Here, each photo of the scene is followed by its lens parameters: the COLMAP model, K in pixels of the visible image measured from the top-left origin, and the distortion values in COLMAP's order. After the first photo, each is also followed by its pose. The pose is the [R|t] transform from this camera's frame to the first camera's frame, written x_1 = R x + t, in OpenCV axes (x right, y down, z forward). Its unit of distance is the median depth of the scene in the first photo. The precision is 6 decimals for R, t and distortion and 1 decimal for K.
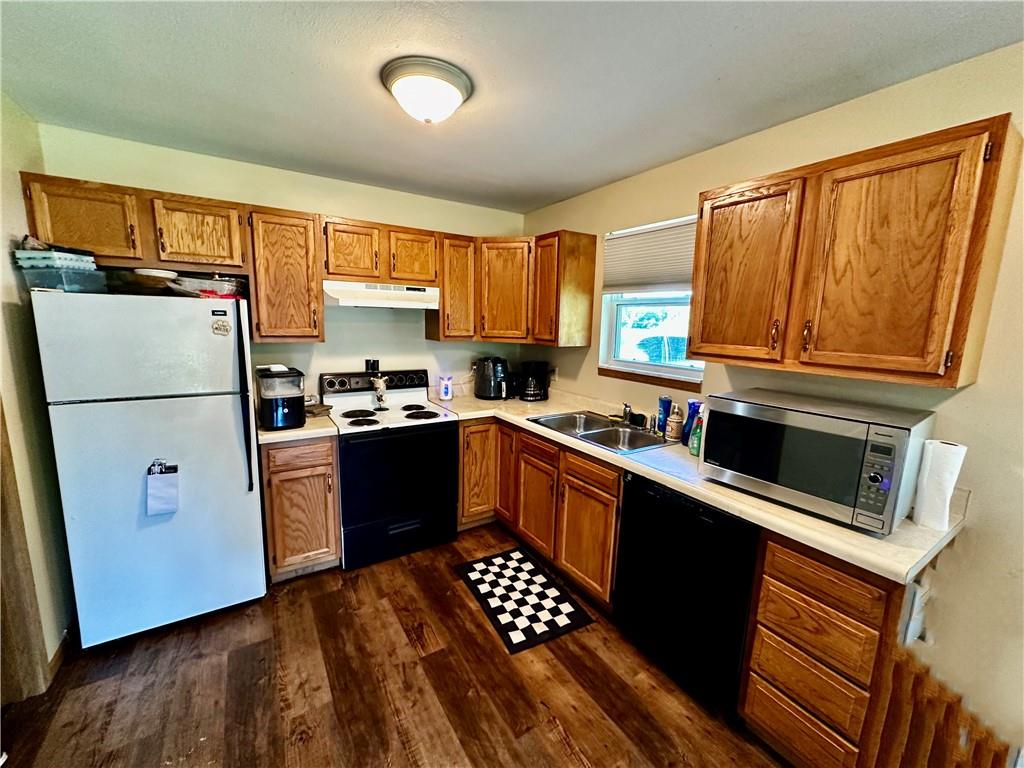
lens RADIAL K [[413.3, 0, 510.0], [0, 413.3, 384.9], [0, 0, 1]] dist [0.000498, 0.000106]
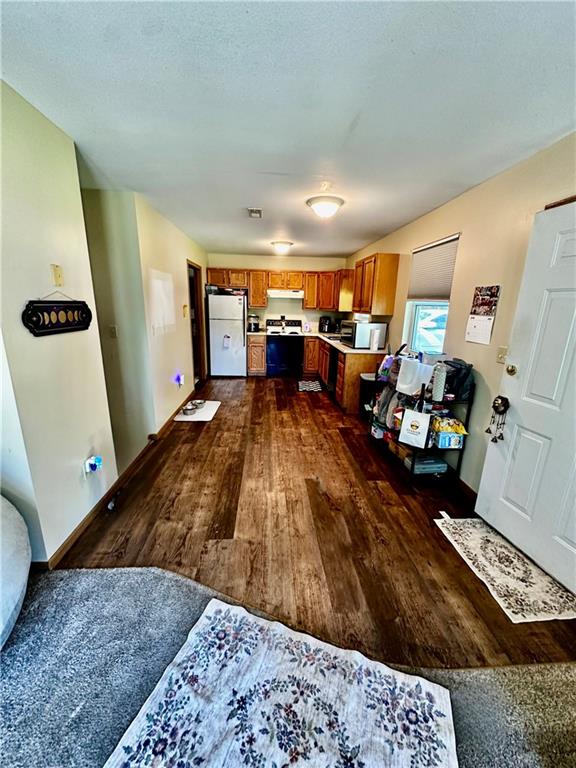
lens RADIAL K [[309.9, 0, 286.9], [0, 309.9, 381.9], [0, 0, 1]] dist [0.000498, 0.000106]
pose [[0.876213, 0.113761, -0.468305, 1.050266], [-0.079661, 0.992561, 0.092065, 0.270811], [0.475295, -0.043363, 0.878757, -1.286540]]
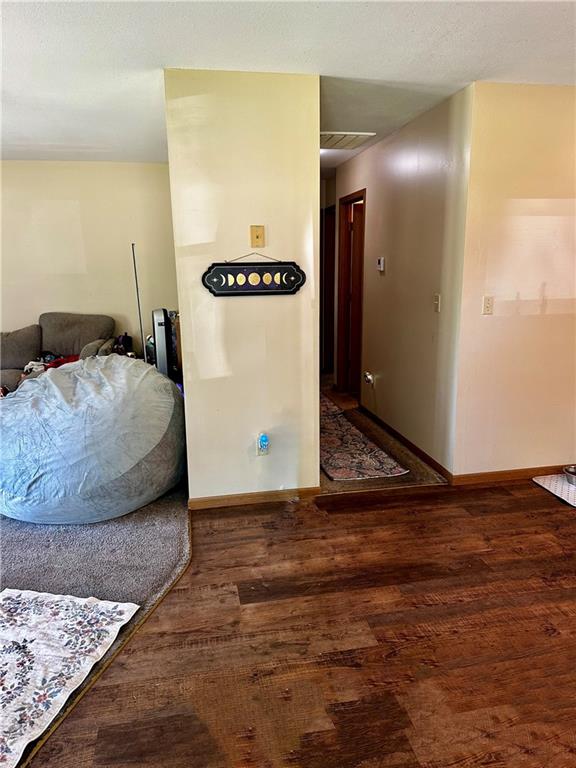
lens RADIAL K [[533.1, 0, 285.5], [0, 533.1, 385.1], [0, 0, 1]] dist [0.120349, -0.212147]
pose [[-0.373088, 0.186061, -0.908948, 1.393489], [-0.142537, 0.956560, 0.254313, 0.123681], [0.916782, 0.224440, -0.330360, -0.265617]]
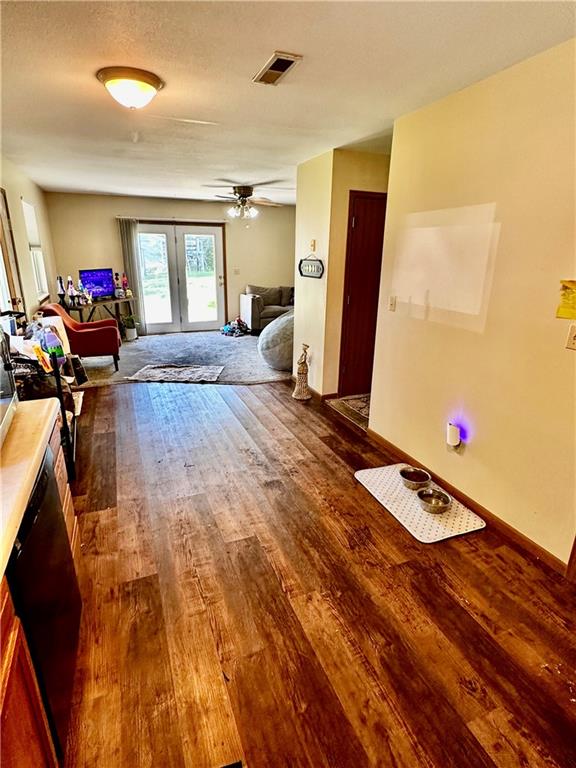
lens RADIAL K [[406.9, 0, 288.0], [0, 406.9, 384.0], [0, 0, 1]] dist [-0.002799, -0.000219]
pose [[-0.983255, -0.093717, 0.156293, -0.101269], [-0.011583, 0.888040, 0.459620, -0.173561], [-0.181869, 0.450113, -0.874255, 1.097785]]
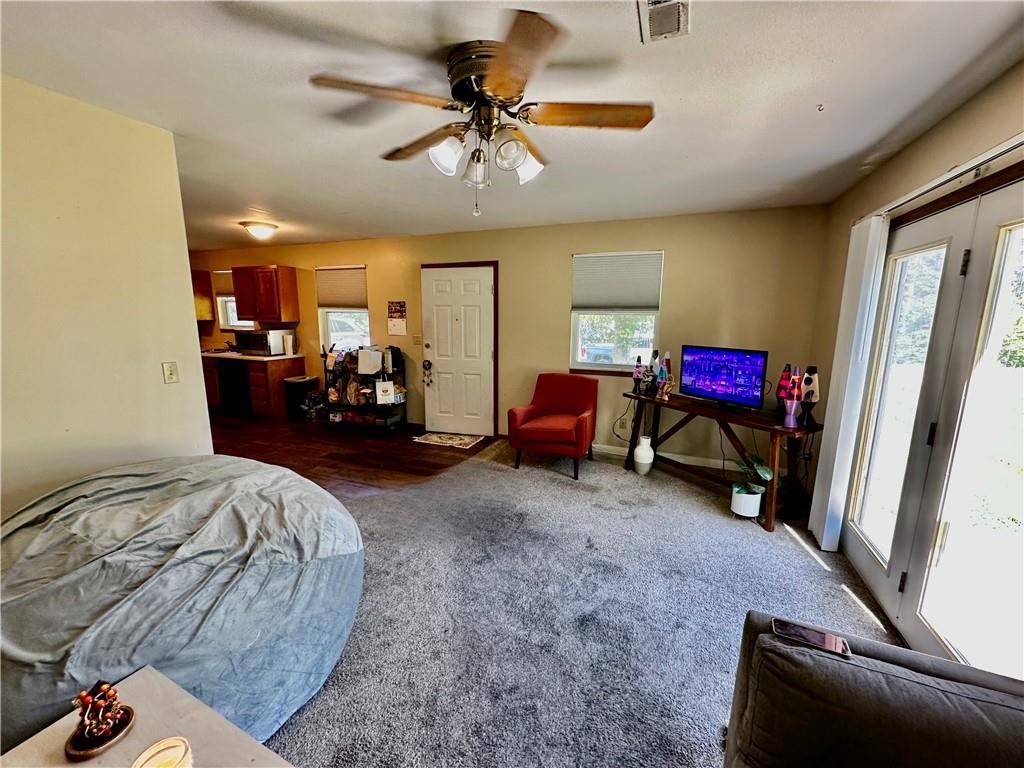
lens RADIAL K [[408.0, 0, 512.1], [0, 408.0, 386.0], [0, 0, 1]] dist [0.000152, 0.000207]
pose [[0.819087, -0.120421, 0.560888, 0.298522], [0.107194, 0.992627, 0.056574, 0.409194], [-0.563566, 0.013785, 0.825956, -2.302836]]
